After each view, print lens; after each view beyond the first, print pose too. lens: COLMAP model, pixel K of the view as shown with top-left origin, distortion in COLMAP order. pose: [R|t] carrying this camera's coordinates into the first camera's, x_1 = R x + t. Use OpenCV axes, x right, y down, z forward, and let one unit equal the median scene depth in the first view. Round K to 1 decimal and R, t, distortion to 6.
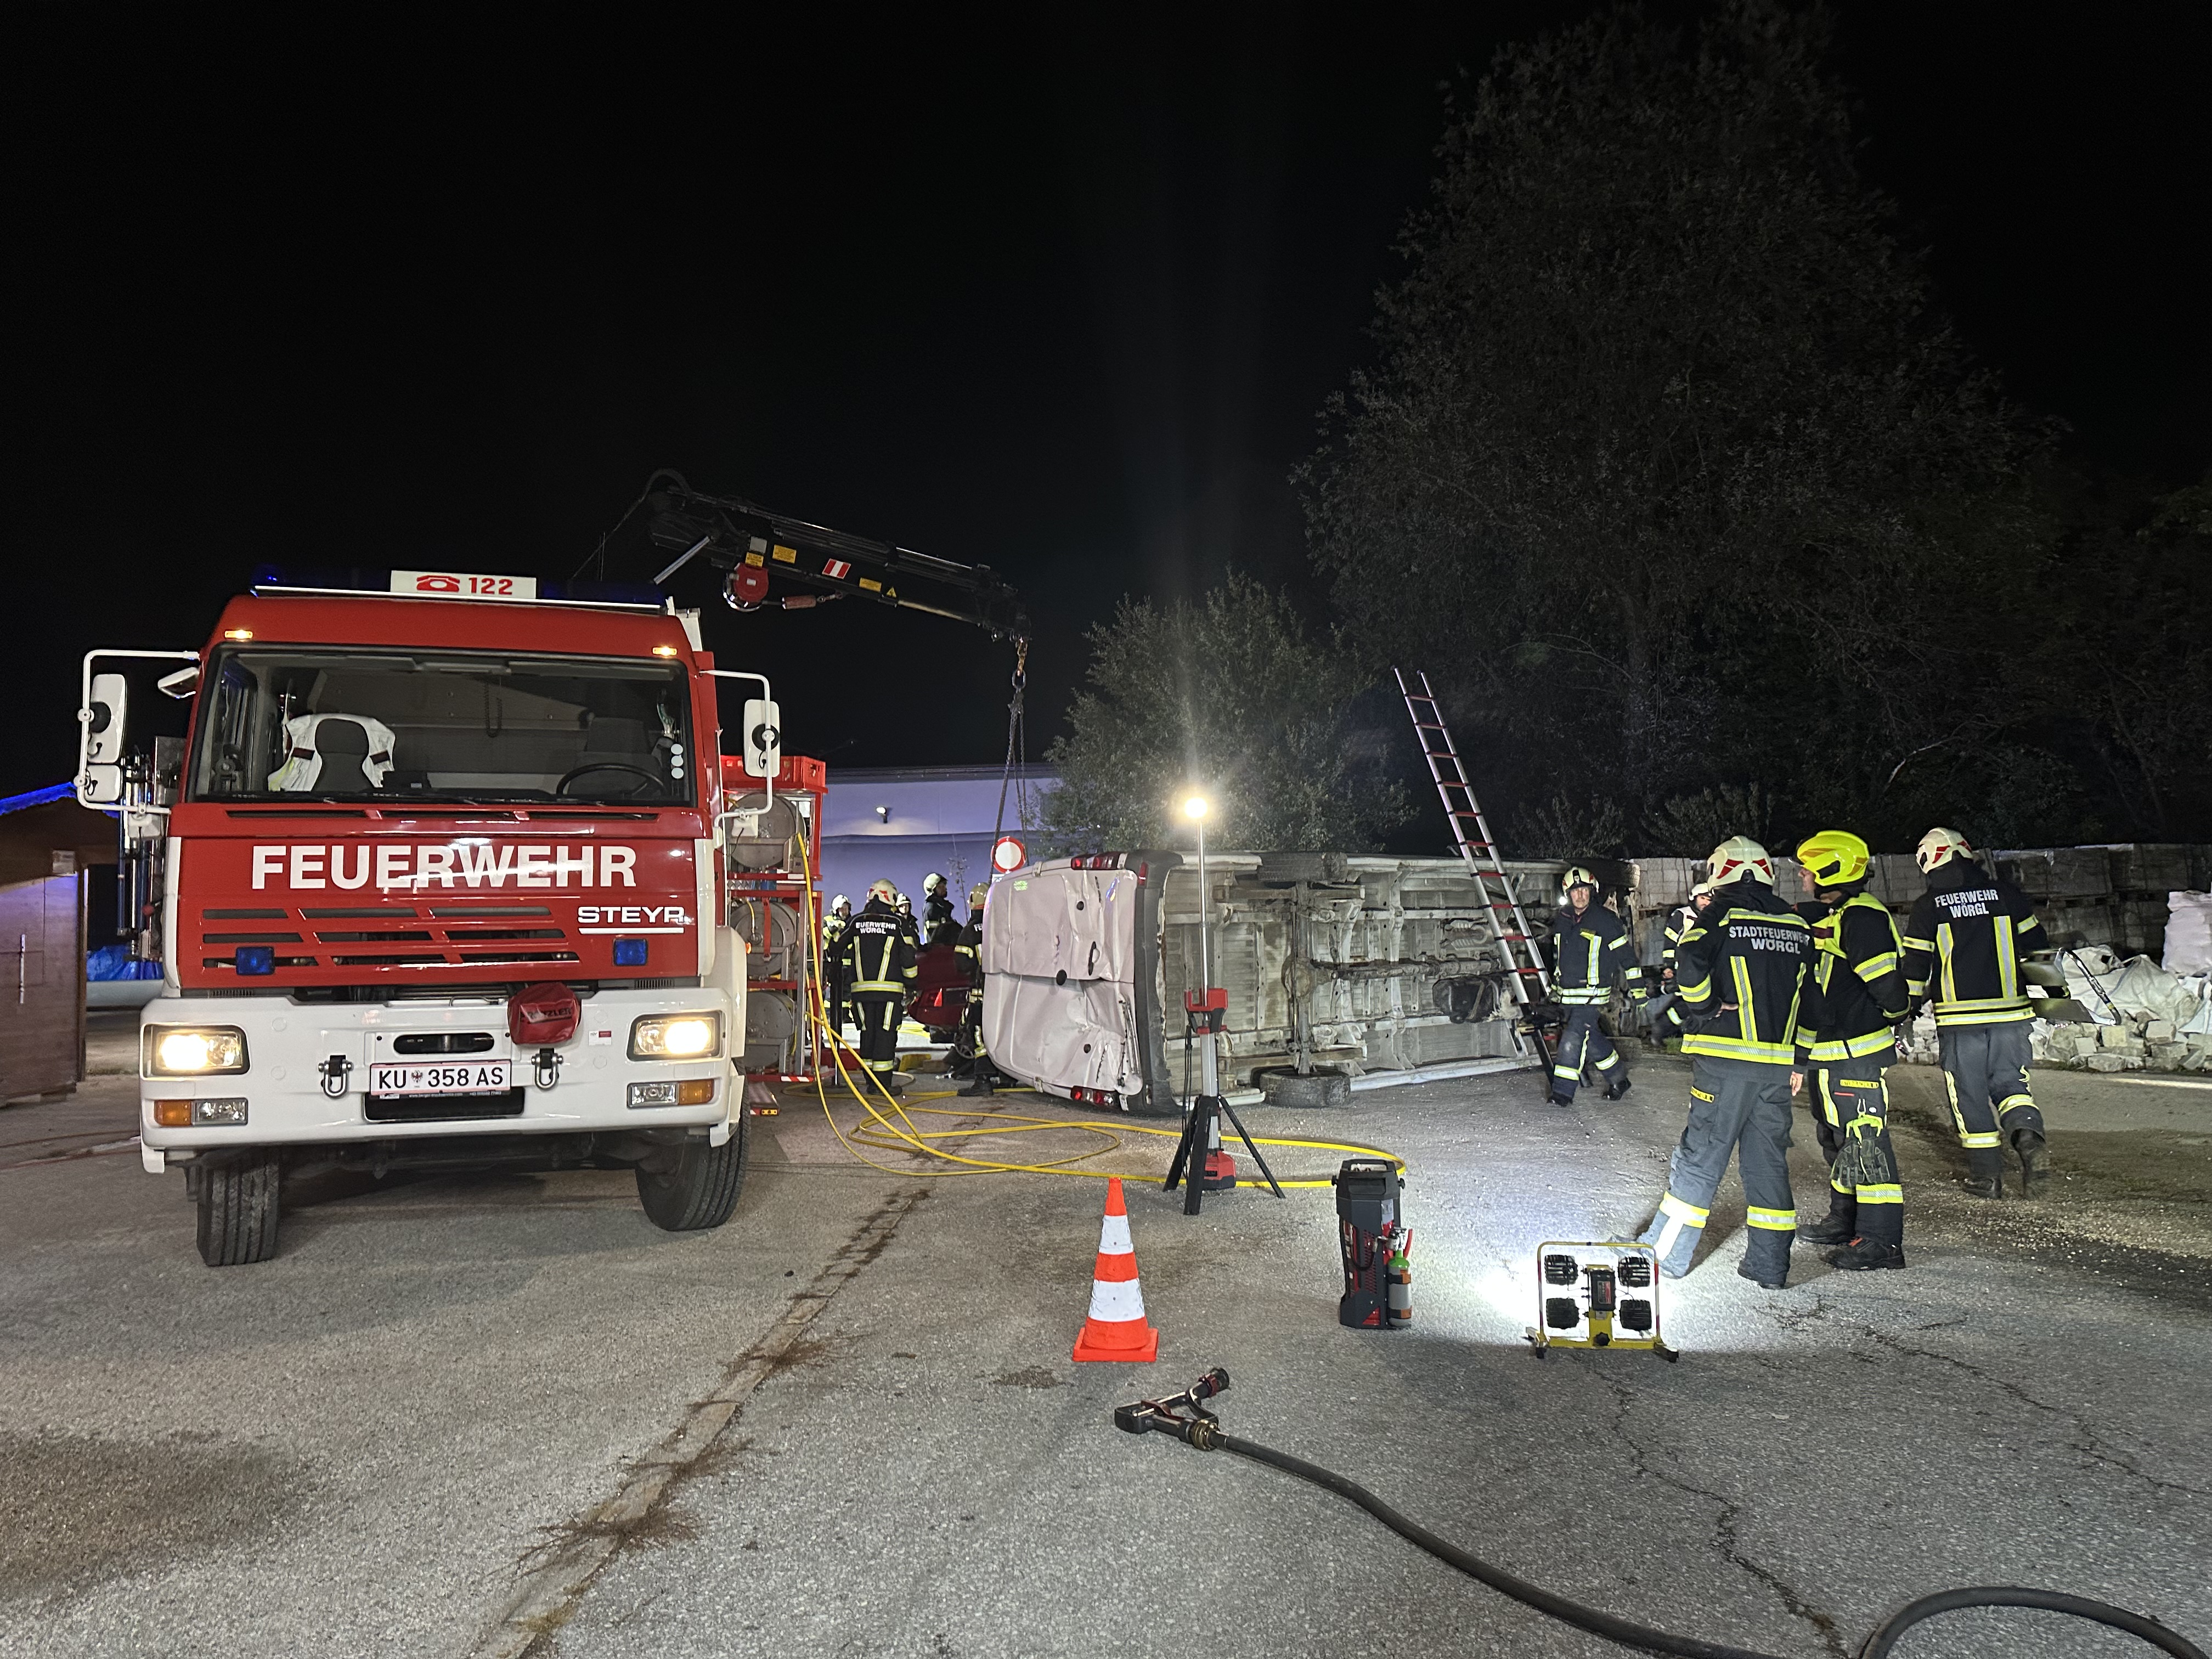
lens RADIAL K [[1539.9, 0, 1106.0], [0, 1539.9, 829.5], [0, 0, 1]] dist [0.109005, -0.136290]
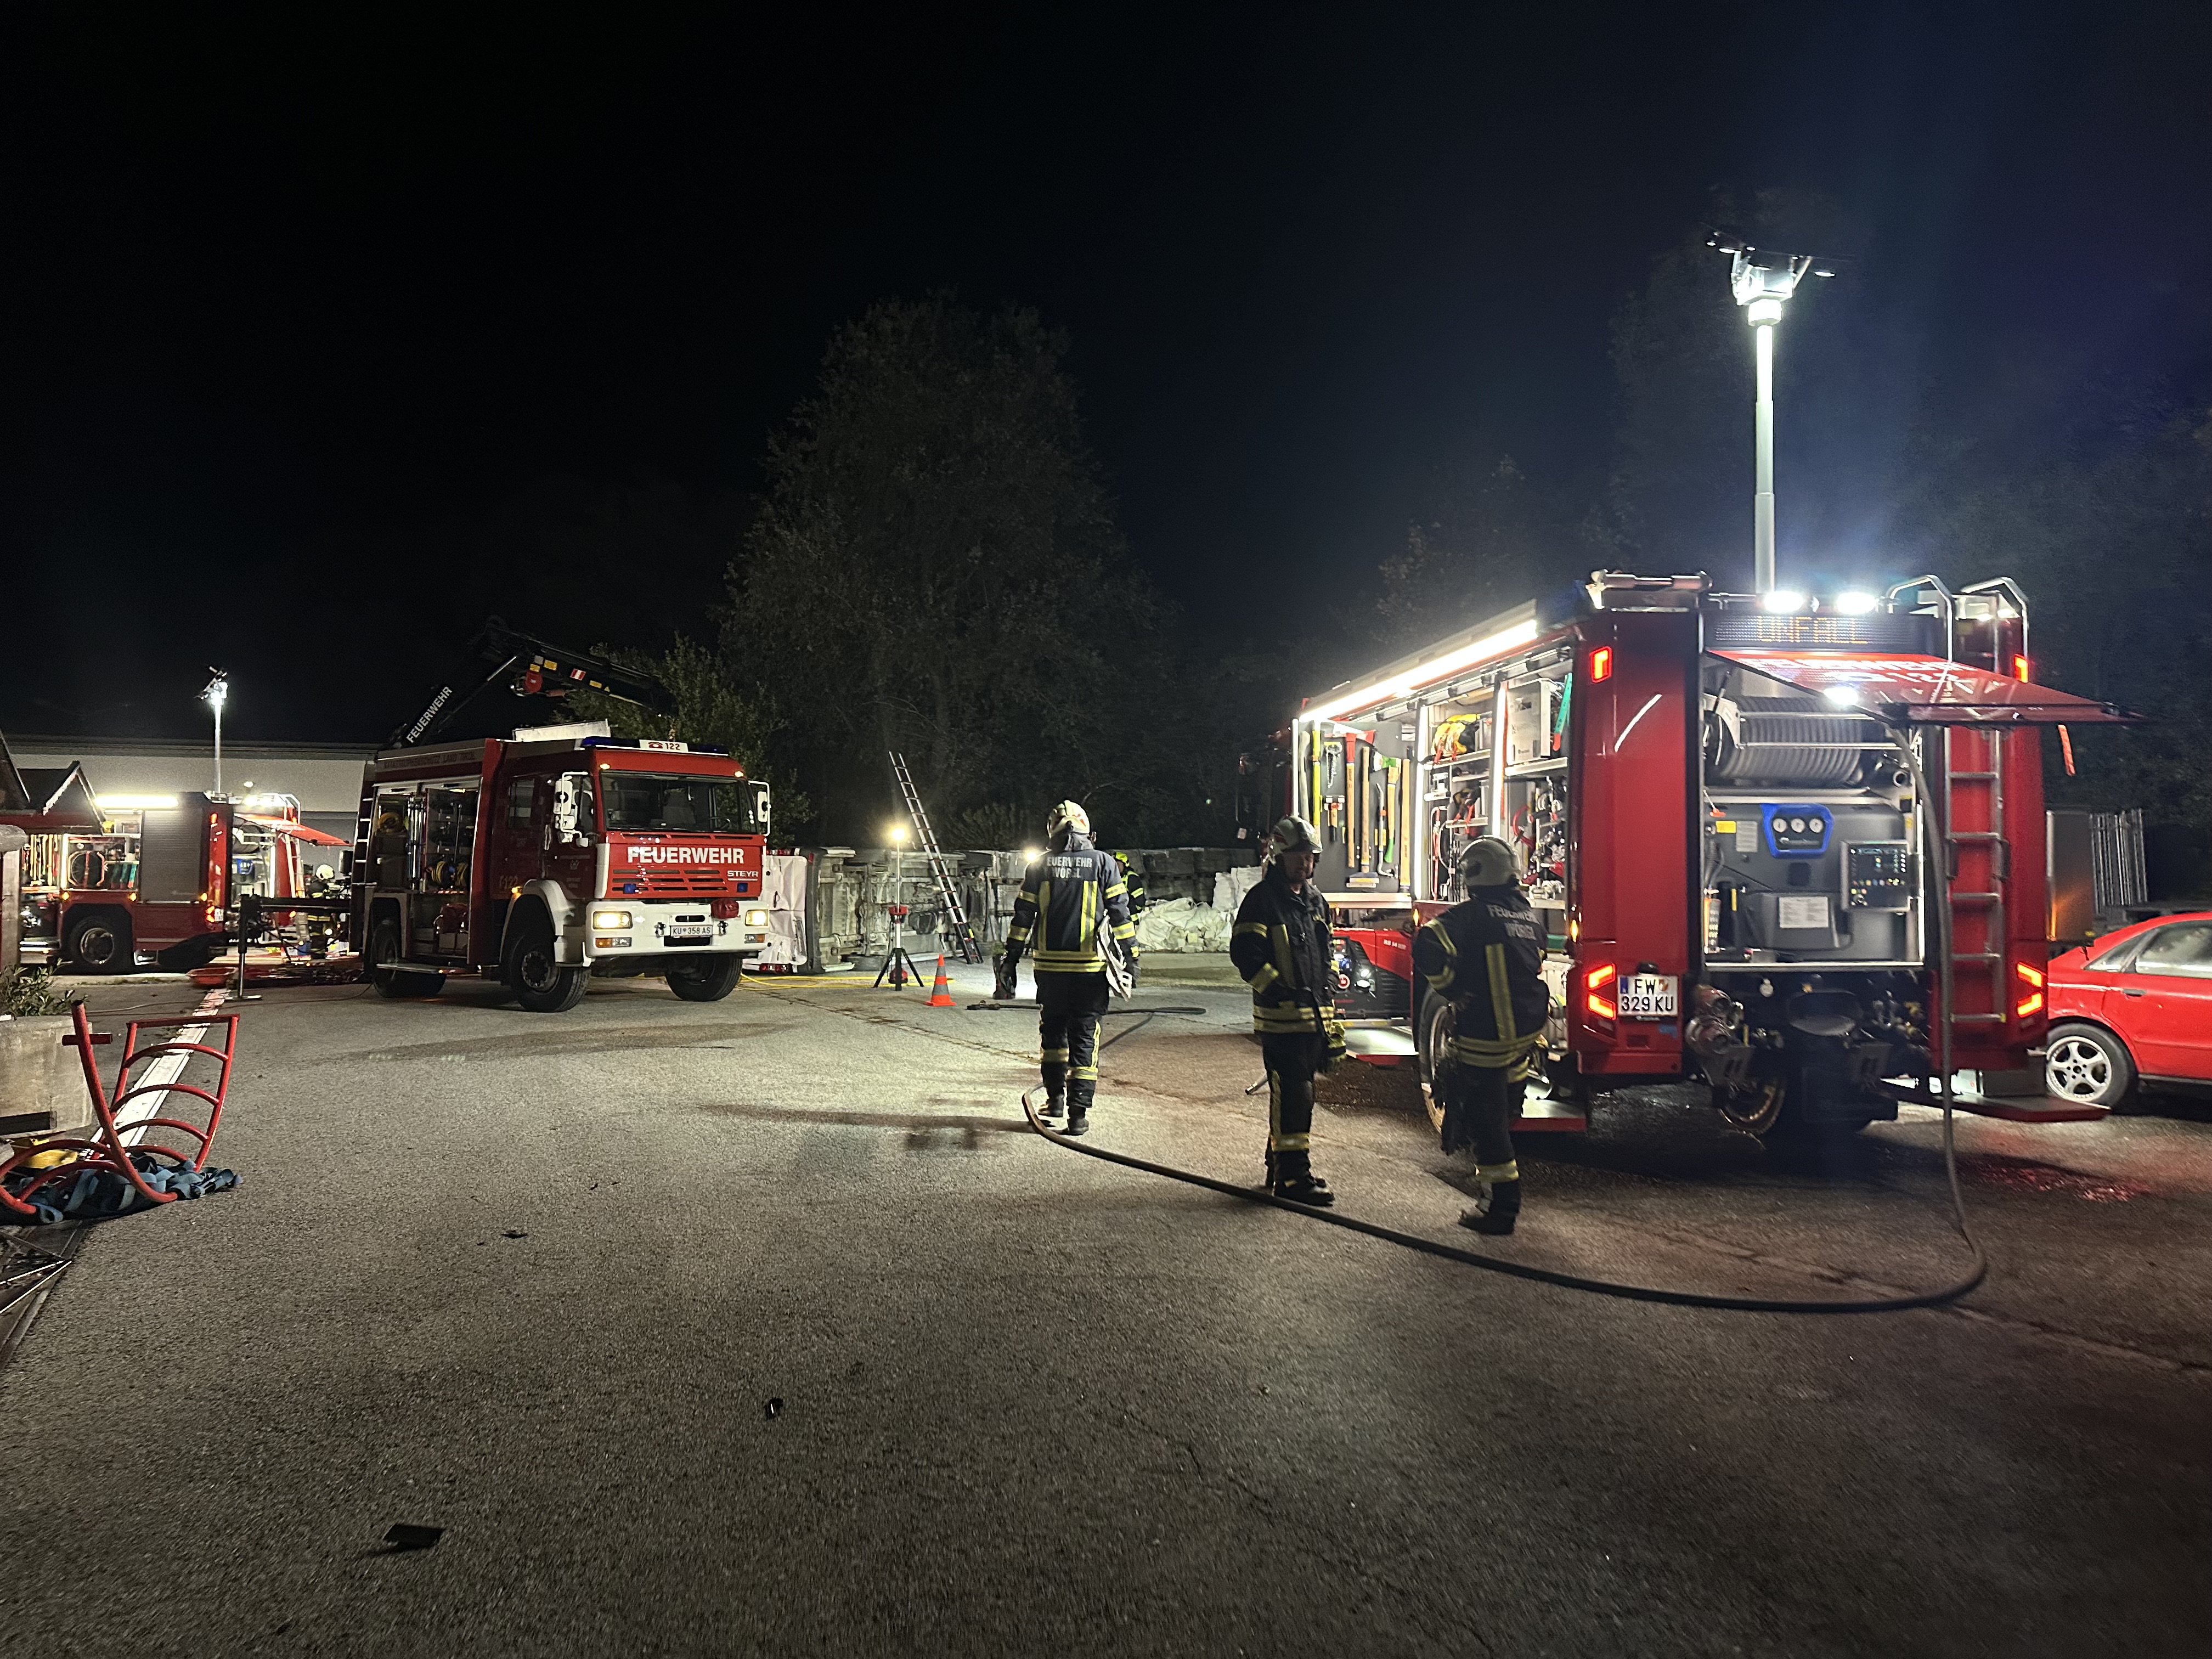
lens RADIAL K [[1539.9, 0, 1106.0], [0, 1539.9, 829.5], [0, 0, 1]] dist [0.109005, -0.136290]
pose [[0.871578, 0.026670, 0.489531, -0.624739], [-0.034355, 0.999387, 0.006720, -0.036429], [-0.489052, -0.022674, 0.871960, -0.974693]]
